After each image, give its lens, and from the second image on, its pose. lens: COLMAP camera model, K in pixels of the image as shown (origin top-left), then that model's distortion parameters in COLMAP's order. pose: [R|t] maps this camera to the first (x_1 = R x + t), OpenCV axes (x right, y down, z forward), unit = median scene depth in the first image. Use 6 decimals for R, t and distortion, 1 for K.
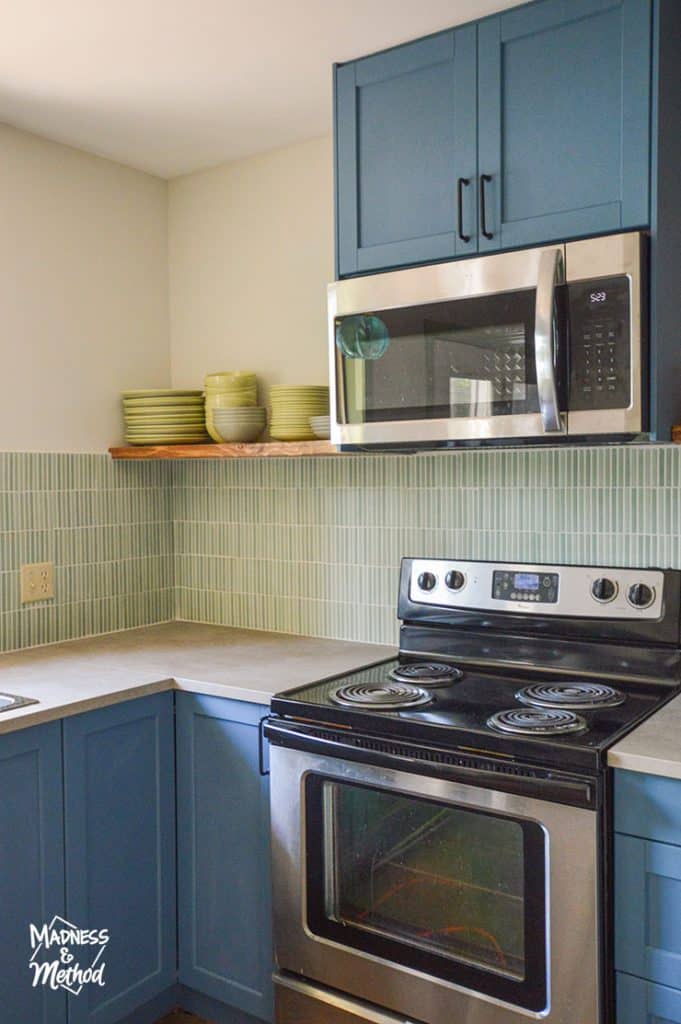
lens RADIAL K [[892.1, 0, 348.6], [0, 892.1, 506.4], [0, 0, 1]] dist [-0.047951, 0.121644]
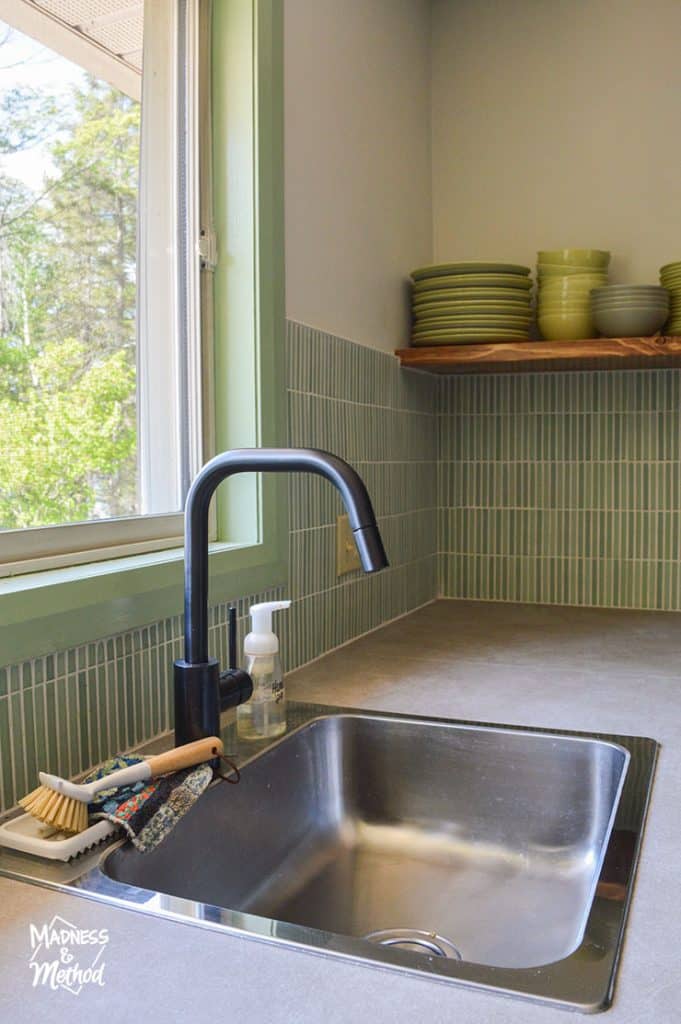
lens RADIAL K [[846.2, 0, 364.3], [0, 846.2, 505.4], [0, 0, 1]] dist [-0.021503, 0.086914]
pose [[0.971765, -0.005380, 0.235889, -0.575198], [0.002836, 0.999934, 0.011124, 0.061223], [-0.235933, -0.010141, 0.971716, 0.478343]]
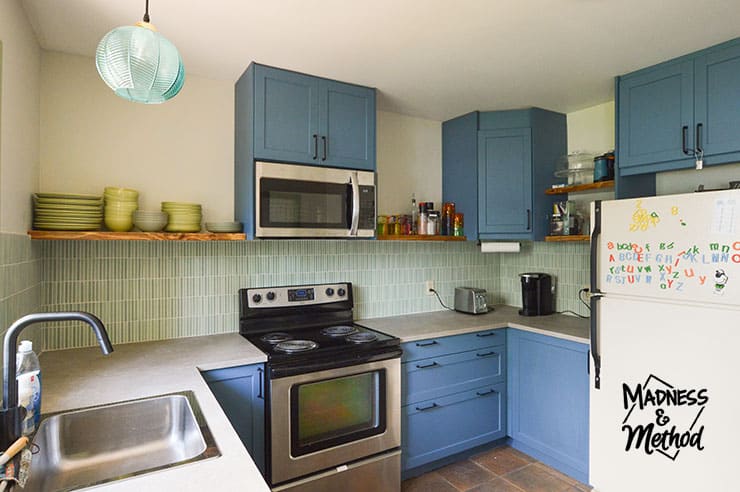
lens RADIAL K [[429.9, 0, 374.2], [0, 429.9, 241.5], [0, 0, 1]] dist [-0.030968, 0.007980]
pose [[0.403052, 0.012923, 0.915086, -0.836764], [0.028788, 0.999226, -0.026790, -0.021987], [-0.914724, 0.037141, 0.402368, 0.324495]]
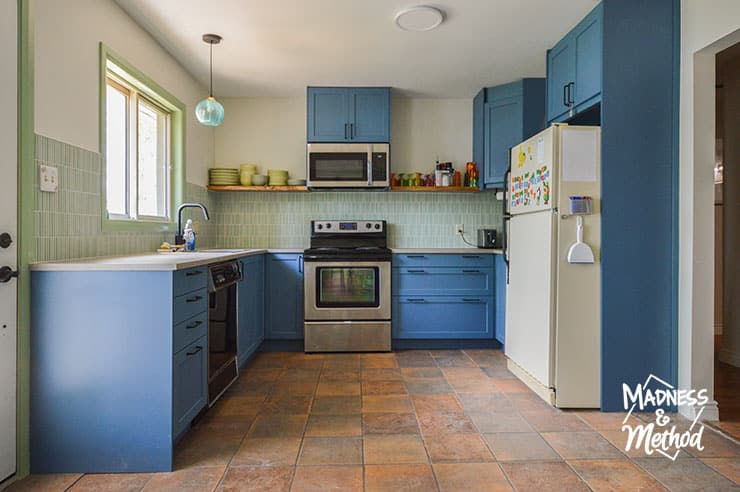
lens RADIAL K [[486.7, 0, 368.5], [0, 486.7, 238.8], [0, 0, 1]] dist [-0.009521, 0.014886]
pose [[0.805552, 0.009667, 0.592446, -1.014621], [0.011475, 0.999425, -0.031910, 0.217349], [-0.592414, 0.032504, 0.804978, -0.788103]]
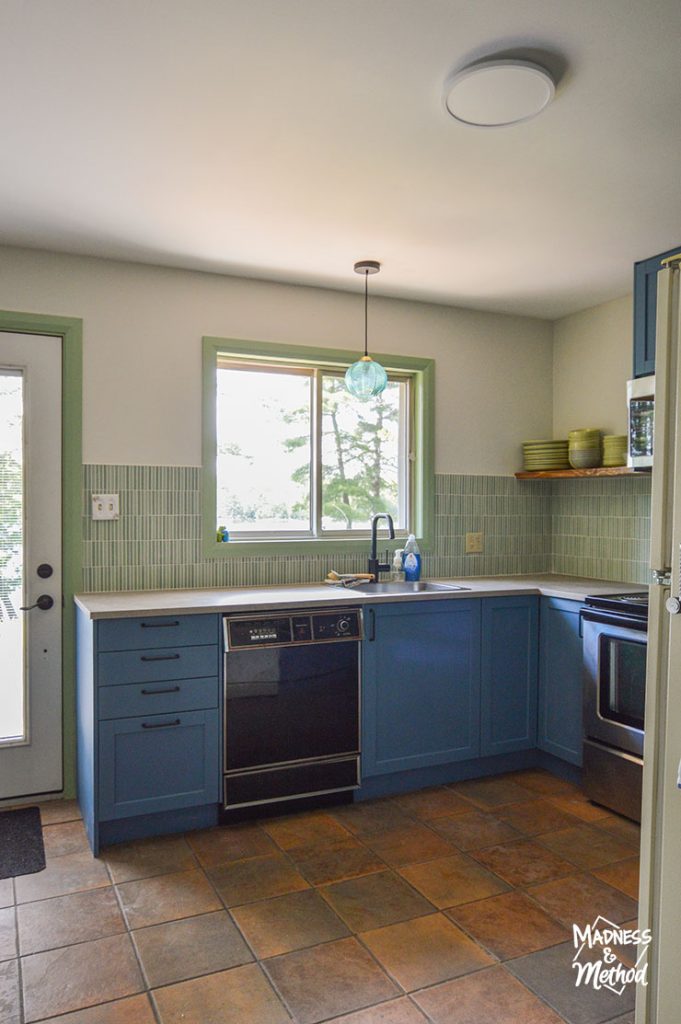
lens RADIAL K [[741.4, 0, 326.0], [0, 741.4, 516.9], [0, 0, 1]] dist [-0.016658, -0.004824]
pose [[0.854291, 0.021002, -0.519371, 0.242773], [-0.033494, 0.999331, -0.014683, 0.075931], [0.518715, 0.029939, 0.854423, -0.630336]]
